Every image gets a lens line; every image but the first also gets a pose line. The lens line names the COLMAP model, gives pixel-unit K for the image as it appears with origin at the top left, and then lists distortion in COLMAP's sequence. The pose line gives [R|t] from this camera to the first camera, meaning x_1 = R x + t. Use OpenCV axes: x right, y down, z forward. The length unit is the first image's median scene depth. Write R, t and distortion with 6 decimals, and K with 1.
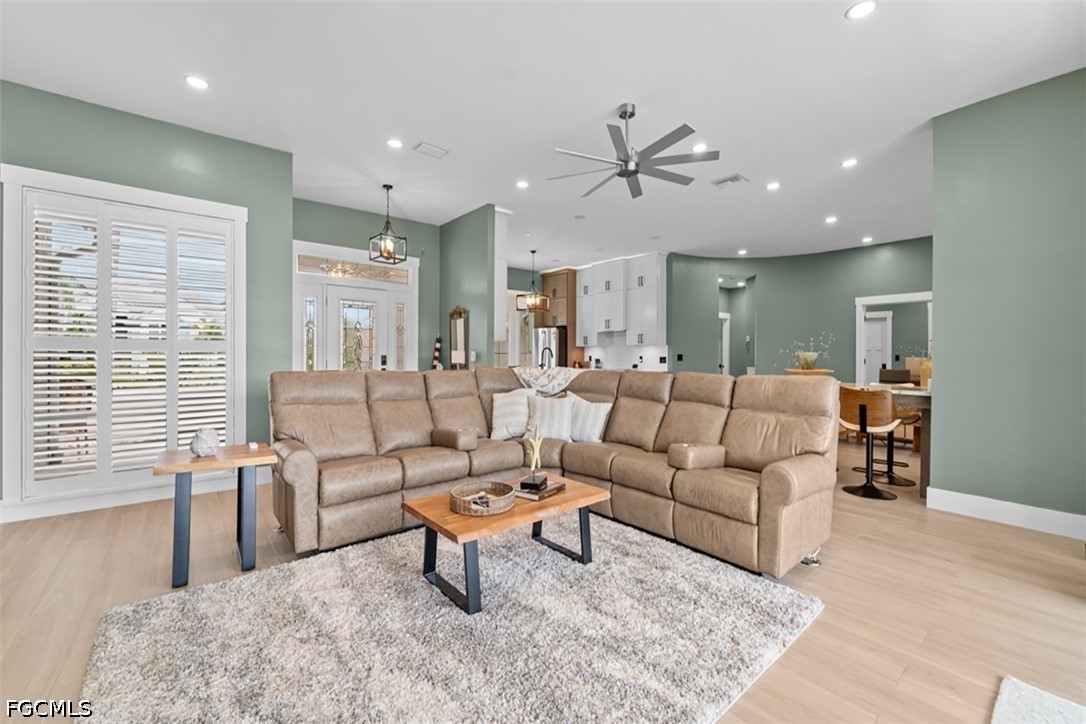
lens RADIAL K [[437.5, 0, 542.7], [0, 437.5, 360.2], [0, 0, 1]] dist [-0.000111, -0.000127]
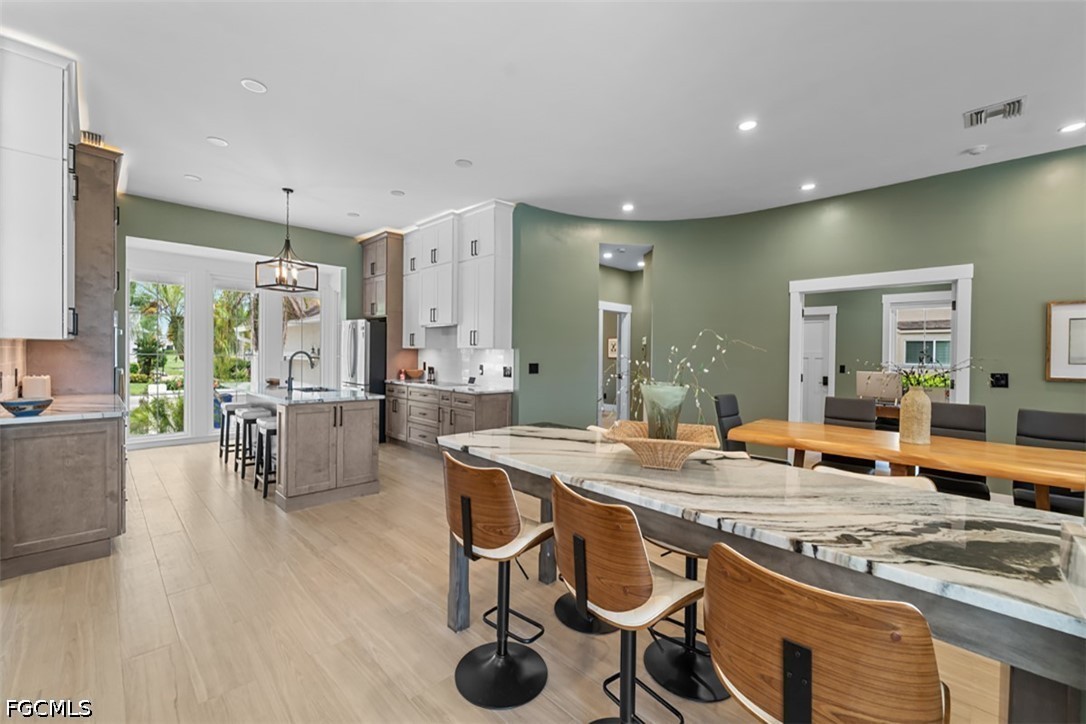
lens RADIAL K [[437.5, 0, 543.5], [0, 437.5, 358.5], [0, 0, 1]] dist [-0.000111, -0.000127]
pose [[0.994708, 0.010381, 0.102213, 0.245174], [-0.010598, 0.999943, 0.001582, -0.020951], [-0.102190, -0.002657, 0.994761, 0.335323]]
